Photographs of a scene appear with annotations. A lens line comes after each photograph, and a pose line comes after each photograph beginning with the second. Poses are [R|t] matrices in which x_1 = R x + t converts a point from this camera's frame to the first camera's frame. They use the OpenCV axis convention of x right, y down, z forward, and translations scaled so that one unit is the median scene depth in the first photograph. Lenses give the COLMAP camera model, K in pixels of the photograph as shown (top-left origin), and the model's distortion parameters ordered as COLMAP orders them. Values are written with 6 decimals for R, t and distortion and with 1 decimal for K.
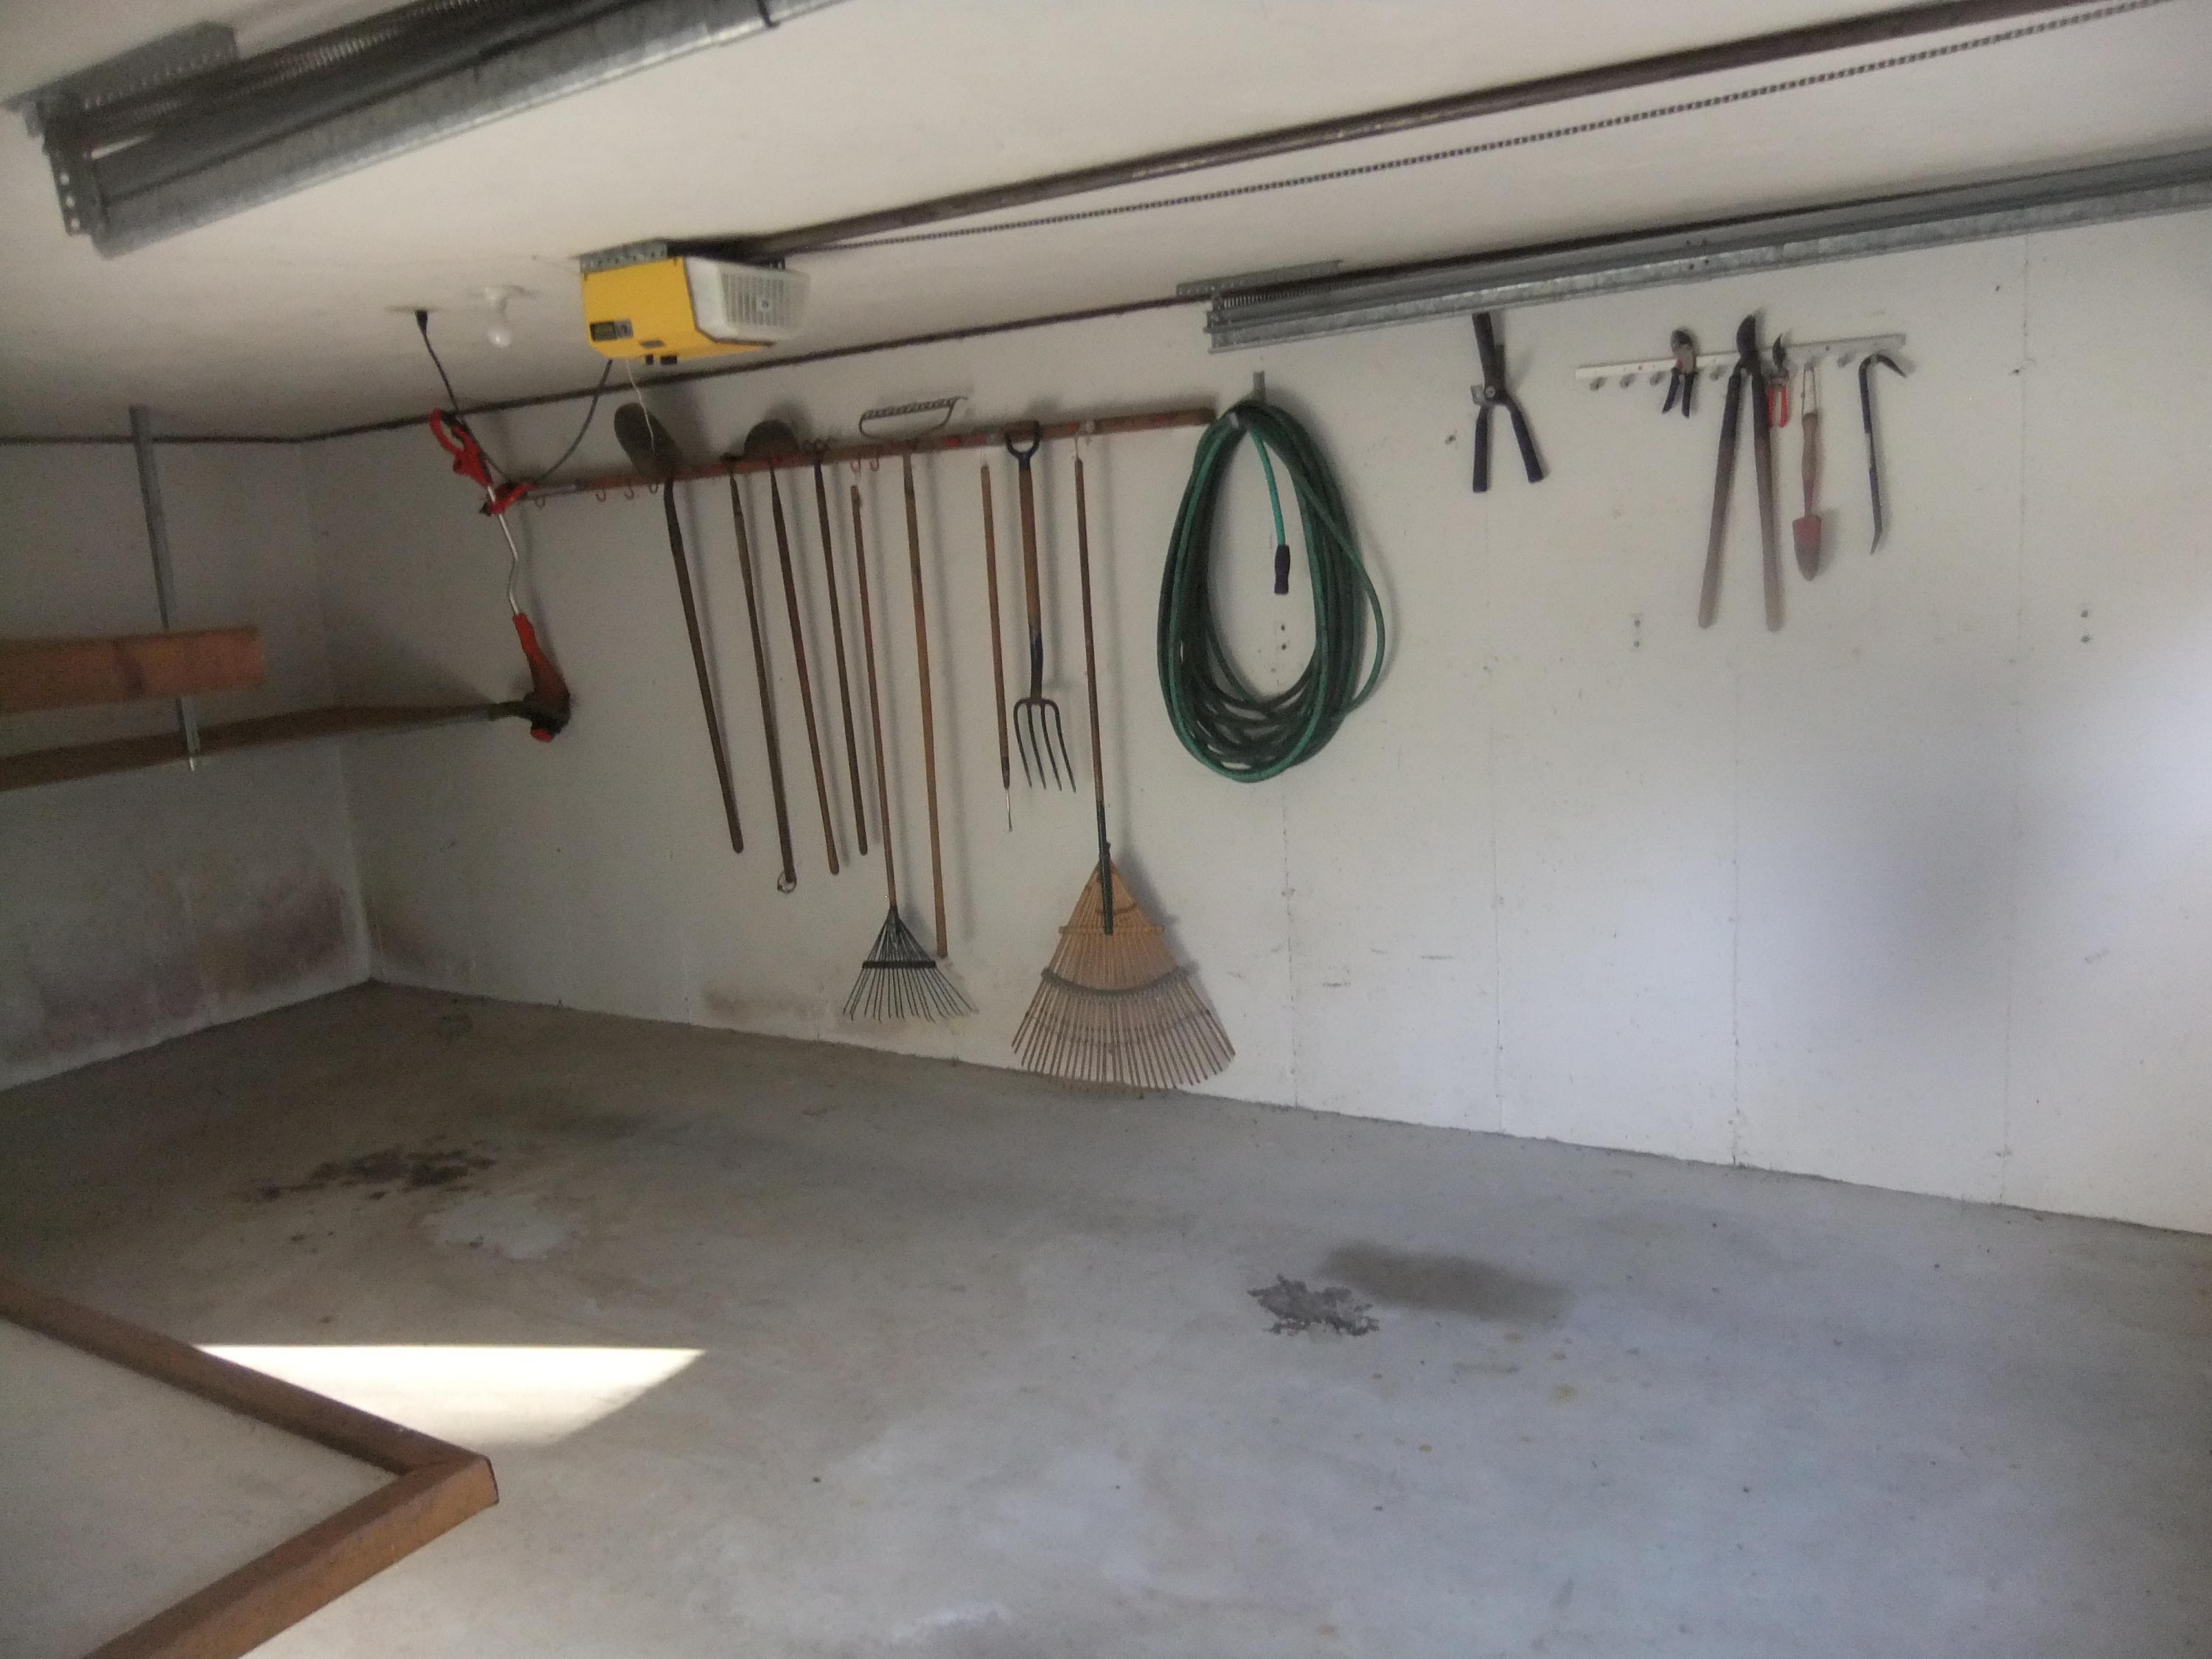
lens RADIAL K [[1798.9, 0, 1106.0], [0, 1798.9, 829.5], [0, 0, 1]] dist [-0.072937, 0.011002]
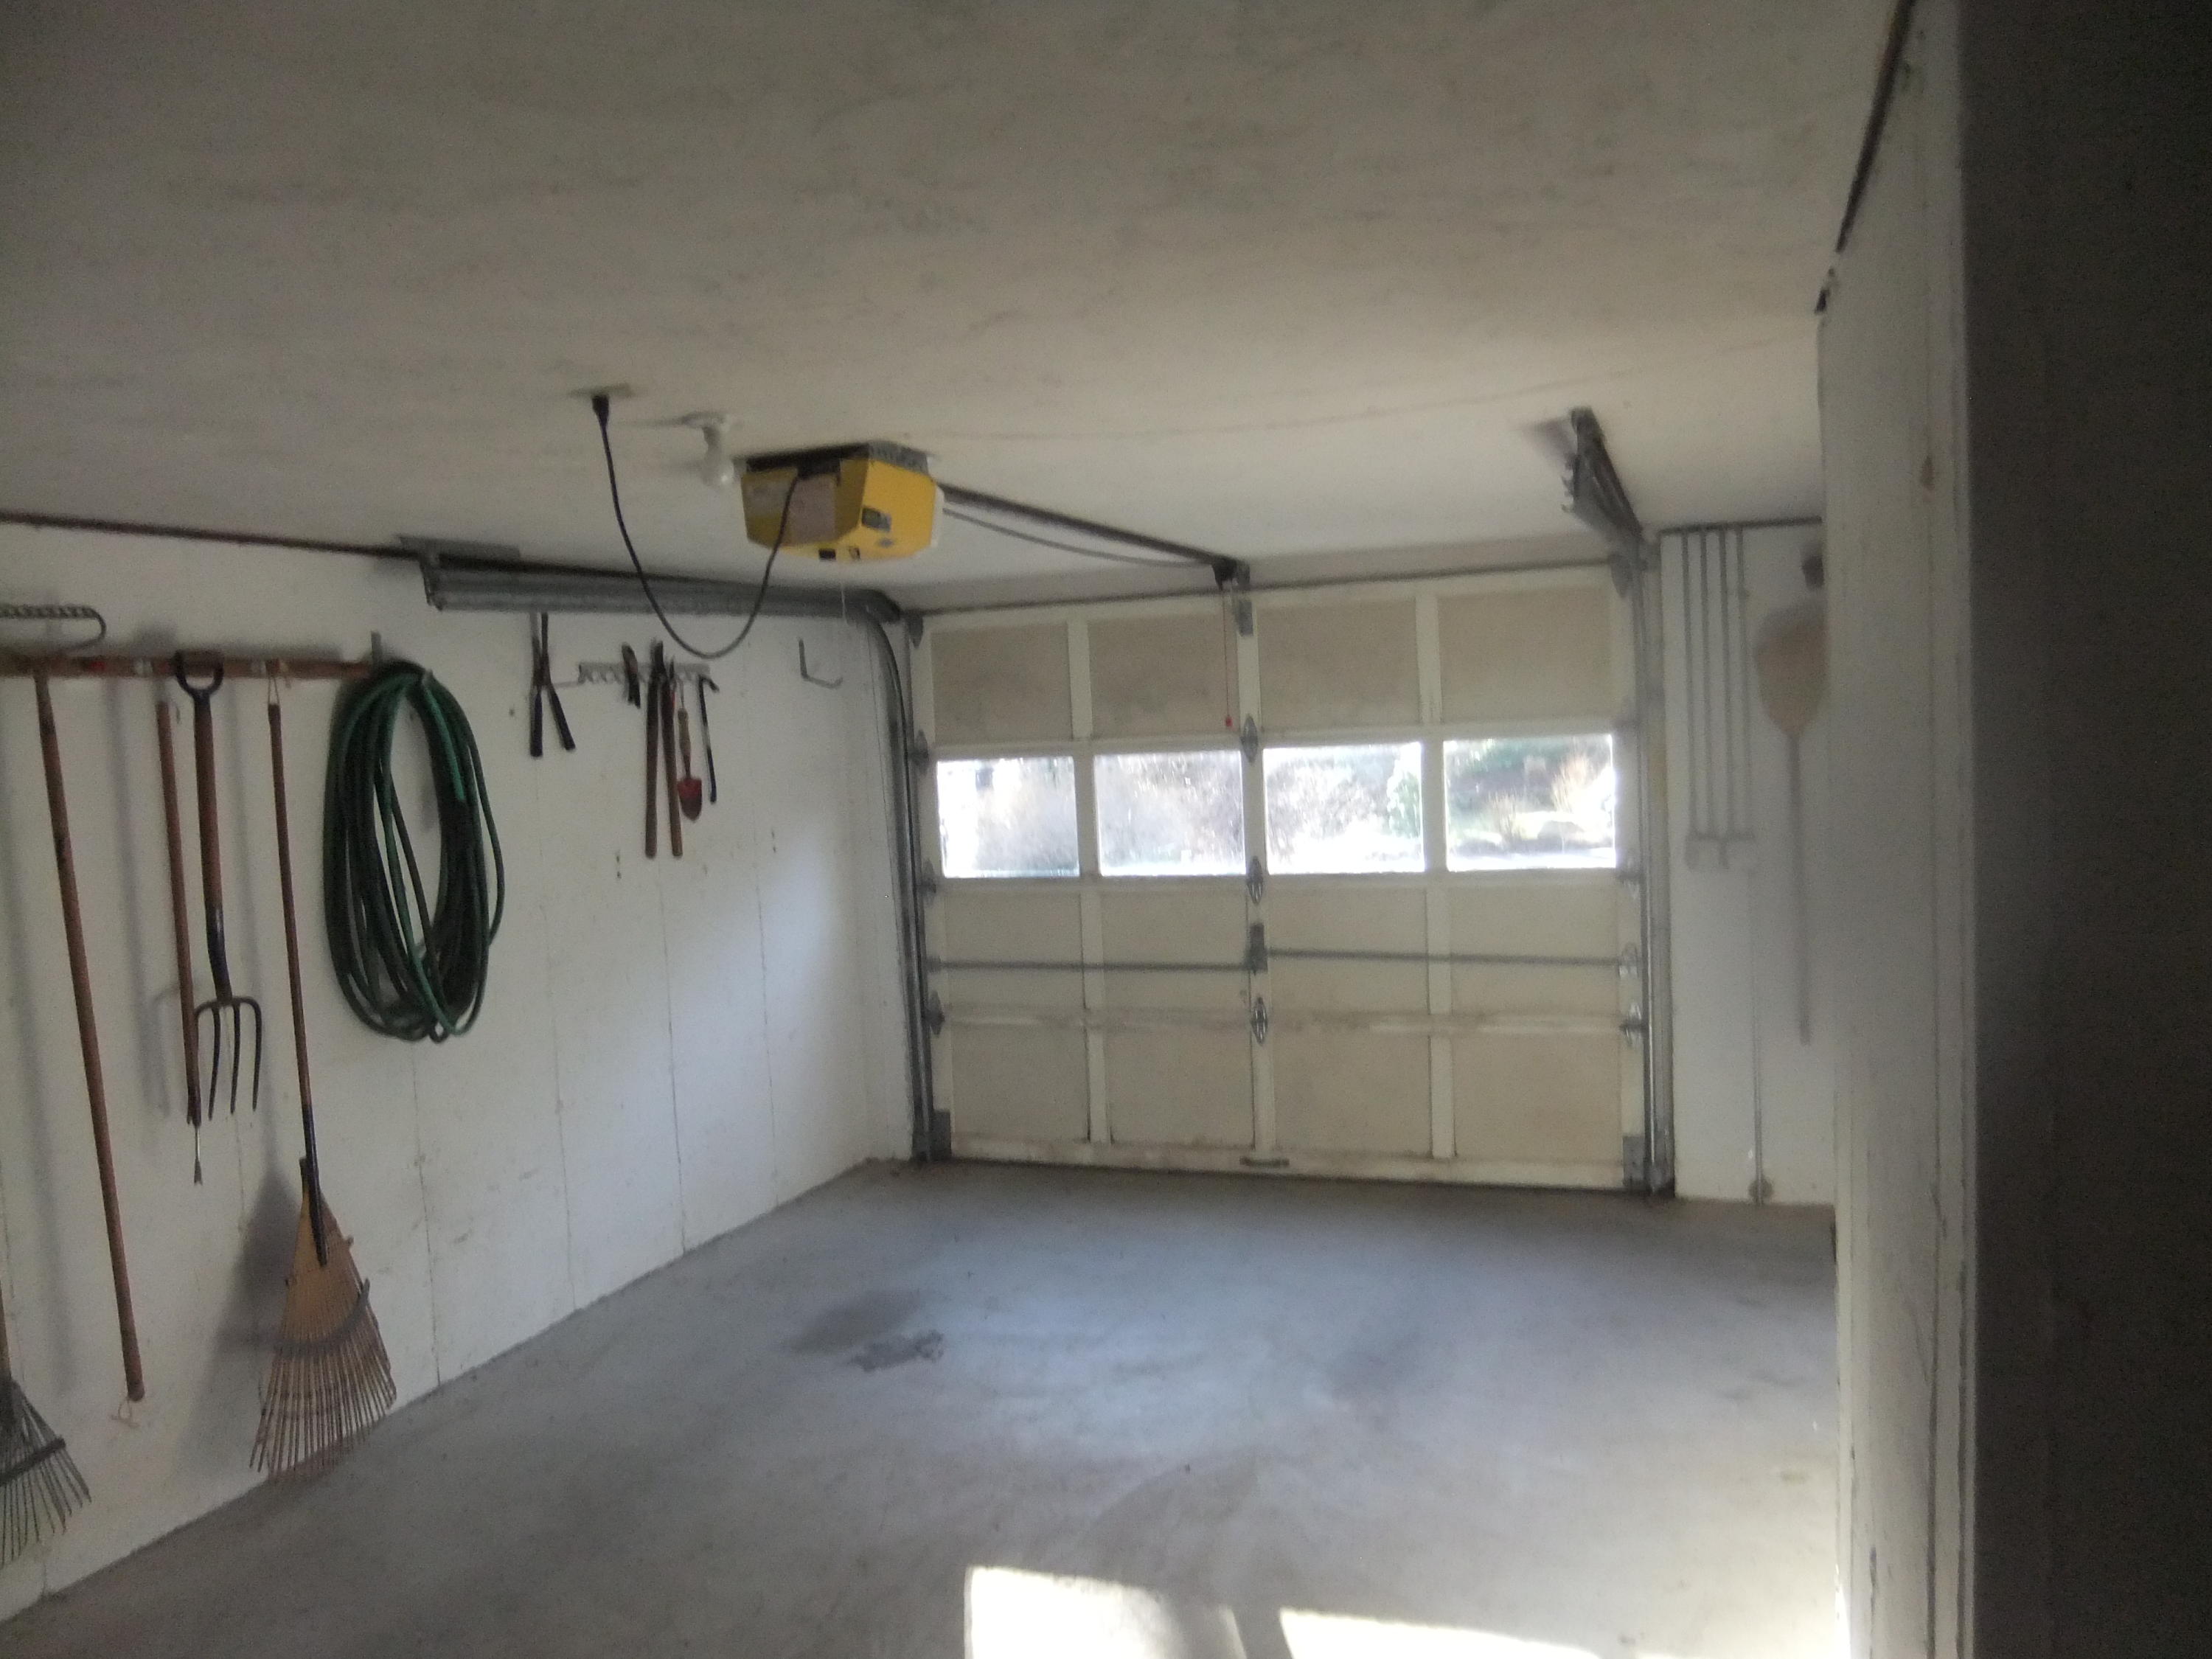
lens RADIAL K [[1798.9, 0, 1106.0], [0, 1798.9, 829.5], [0, 0, 1]] dist [-0.072937, 0.011002]
pose [[-0.253428, 0.024299, 0.967049, -0.990585], [0.229291, 0.972705, 0.035648, -0.094376], [-0.939787, 0.230769, -0.252082, 0.915673]]
